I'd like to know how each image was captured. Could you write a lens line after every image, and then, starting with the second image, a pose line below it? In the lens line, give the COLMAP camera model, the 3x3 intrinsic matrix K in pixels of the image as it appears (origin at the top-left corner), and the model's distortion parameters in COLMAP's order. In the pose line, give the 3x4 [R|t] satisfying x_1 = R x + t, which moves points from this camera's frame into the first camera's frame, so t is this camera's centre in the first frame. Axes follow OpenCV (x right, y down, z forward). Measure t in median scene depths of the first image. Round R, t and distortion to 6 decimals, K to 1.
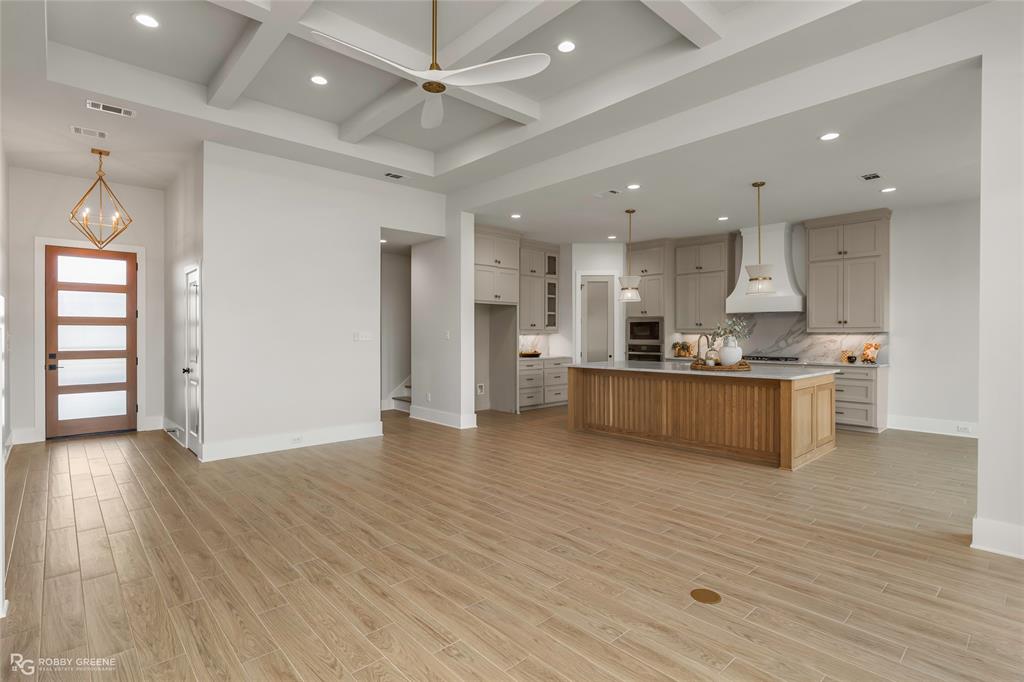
lens RADIAL K [[494.8, 0, 510.8], [0, 494.8, 342.3], [0, 0, 1]] dist [-0.002796, 0.002520]
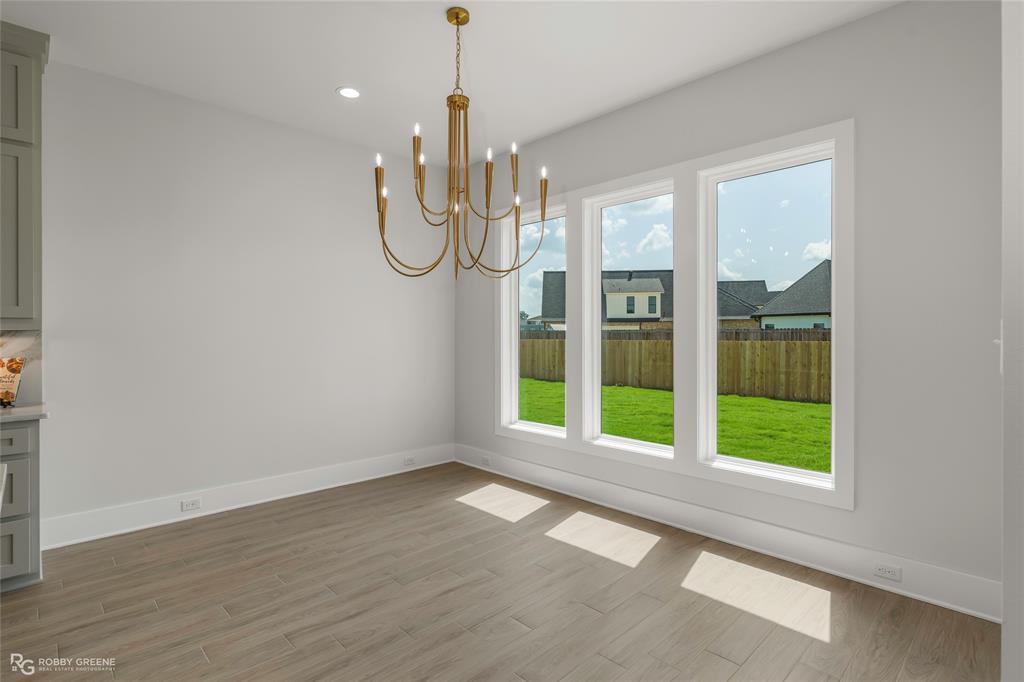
lens RADIAL K [[506.3, 0, 510.1], [0, 506.3, 333.0], [0, 0, 1]] dist [0.003624, 0.001539]
pose [[-0.017876, 0.002493, 0.999837, 0.300309], [0.018374, 0.999829, -0.002164, -0.009502], [-0.999671, 0.018332, -0.017919, 0.579435]]
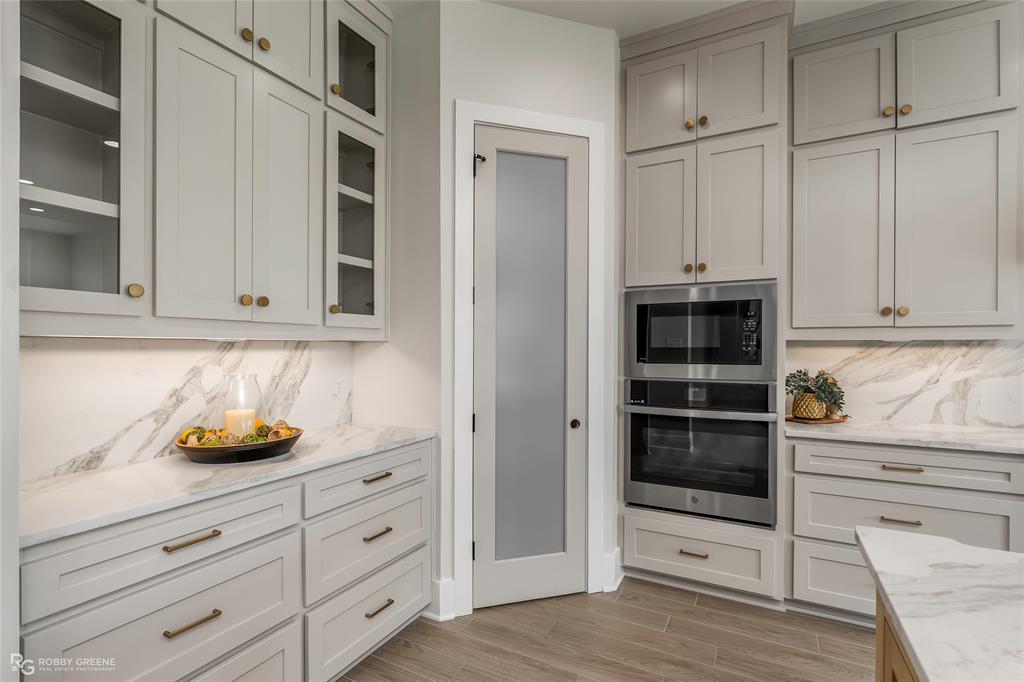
lens RADIAL K [[464.1, 0, 511.8], [0, 464.1, 351.0], [0, 0, 1]] dist [-0.004507, 0.000940]
pose [[0.948226, -0.000731, 0.317595, 0.109012], [0.004720, 0.999919, -0.011788, -0.013465], [-0.317560, 0.012677, 0.948153, 0.997426]]
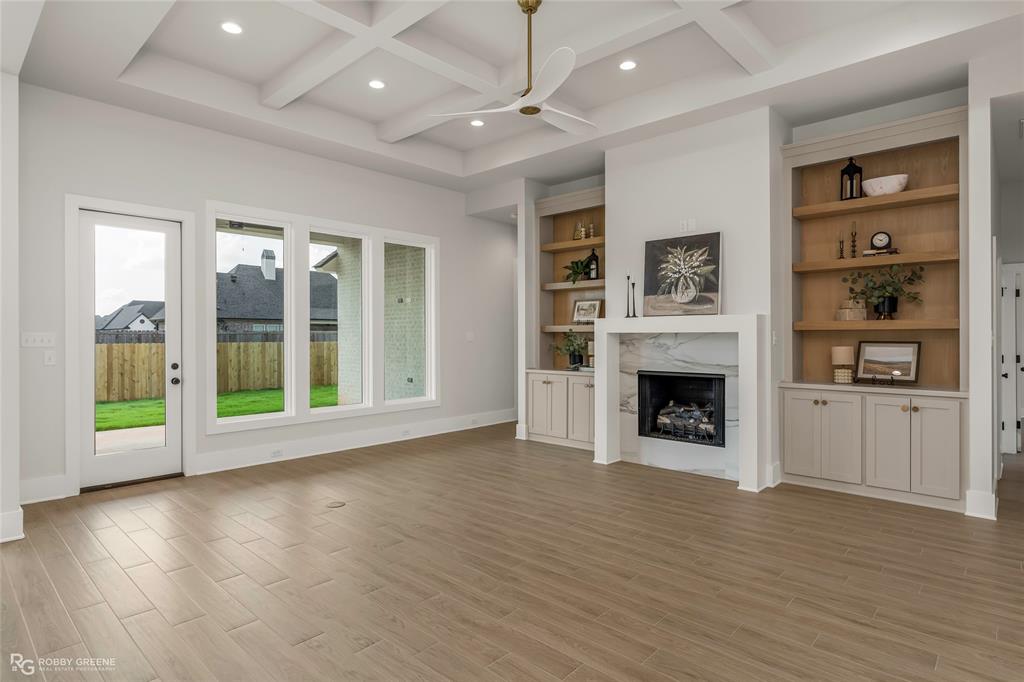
lens RADIAL K [[548.1, 0, 501.6], [0, 548.1, 343.5], [0, 0, 1]] dist [-0.000290, 0.001373]
pose [[-0.997745, 0.003395, -0.067029, -0.004877], [0.001361, 0.999538, 0.030375, -0.015534], [0.067101, 0.030215, -0.997289, 0.954217]]
